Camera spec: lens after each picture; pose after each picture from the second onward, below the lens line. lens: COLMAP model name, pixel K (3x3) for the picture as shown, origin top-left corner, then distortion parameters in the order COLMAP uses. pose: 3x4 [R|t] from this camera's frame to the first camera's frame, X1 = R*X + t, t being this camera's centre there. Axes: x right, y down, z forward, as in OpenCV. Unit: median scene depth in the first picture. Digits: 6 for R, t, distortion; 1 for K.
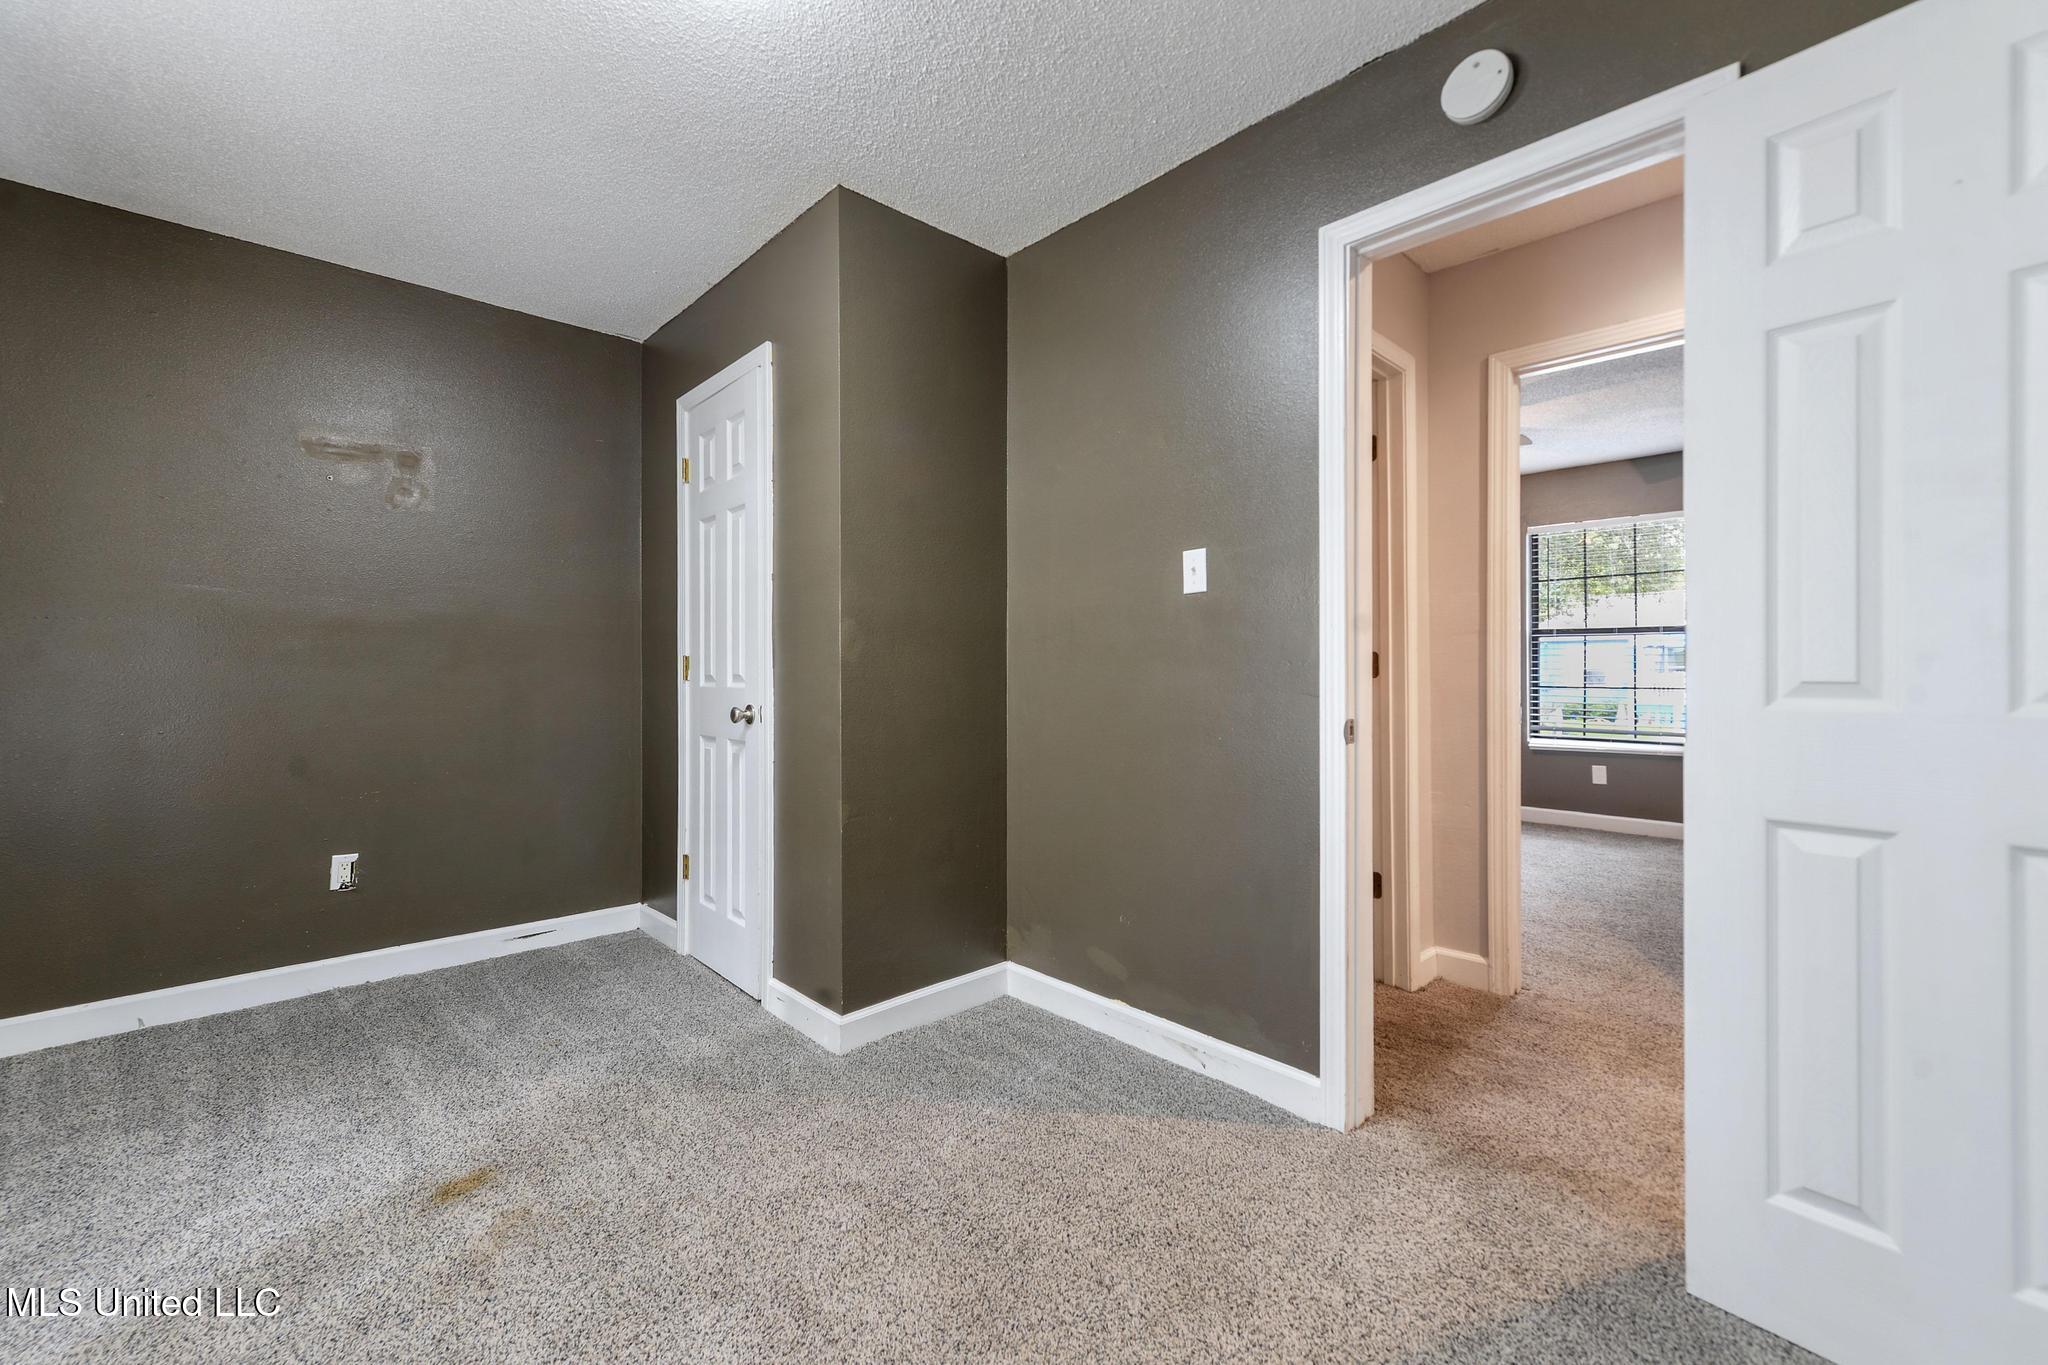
lens RADIAL K [[818.9, 0, 1019.4], [0, 818.9, 672.9], [0, 0, 1]] dist [0.002283, -0.000019]
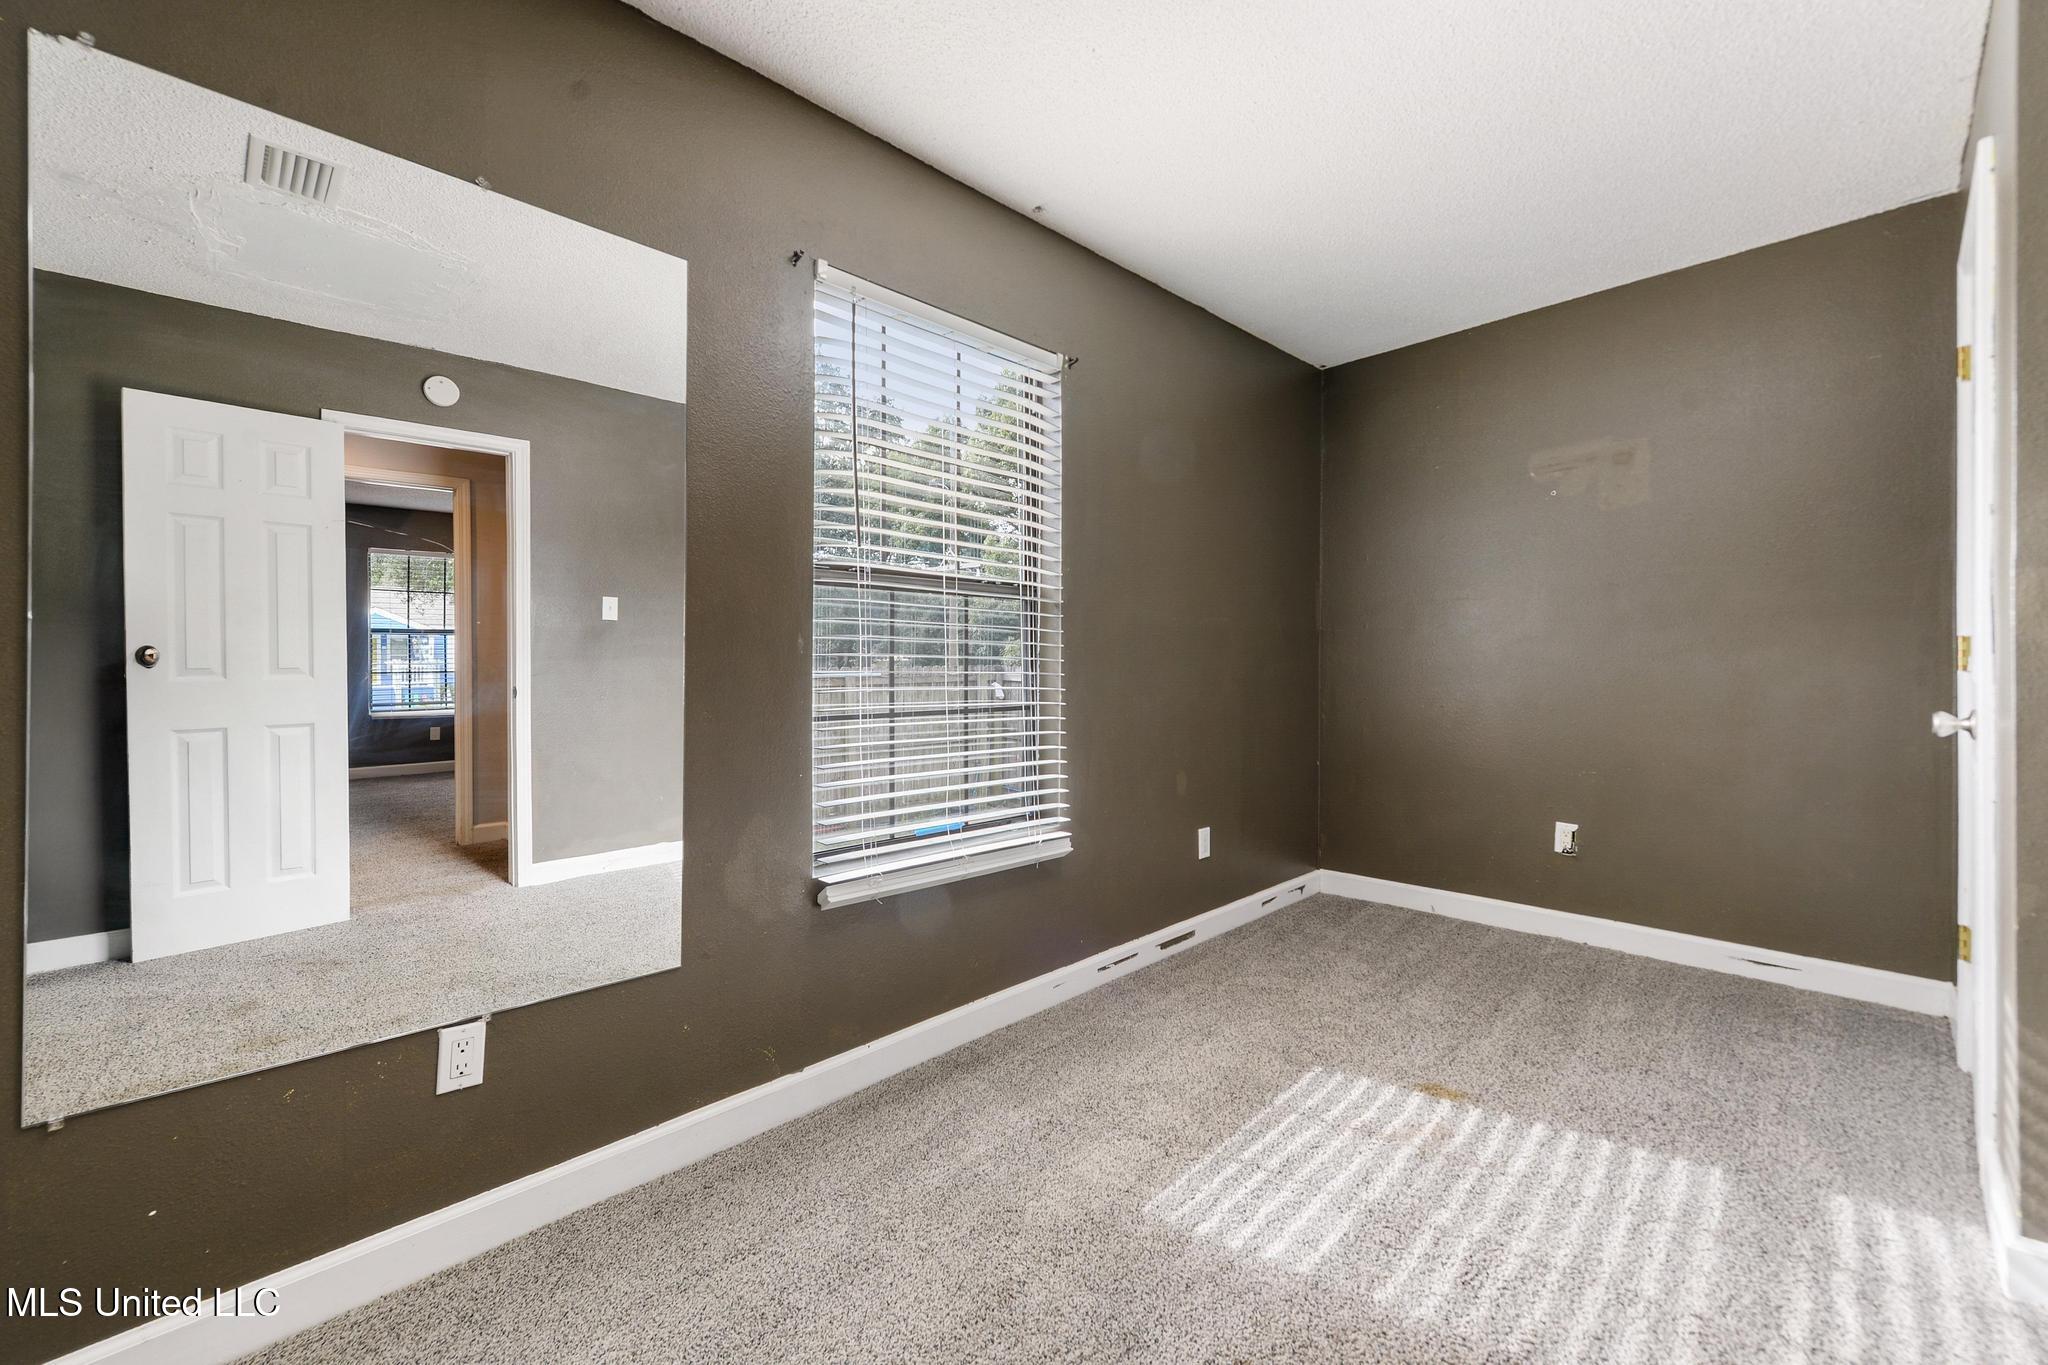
lens RADIAL K [[818.9, 0, 1022.3], [0, 818.9, 678.0], [0, 0, 1]] dist [0.002283, -0.000019]
pose [[0.020475, 0.009416, -0.999746, 0.313534], [0.003669, 0.999948, 0.009493, 0.007566], [0.999784, -0.003863, 0.020439, 0.241508]]
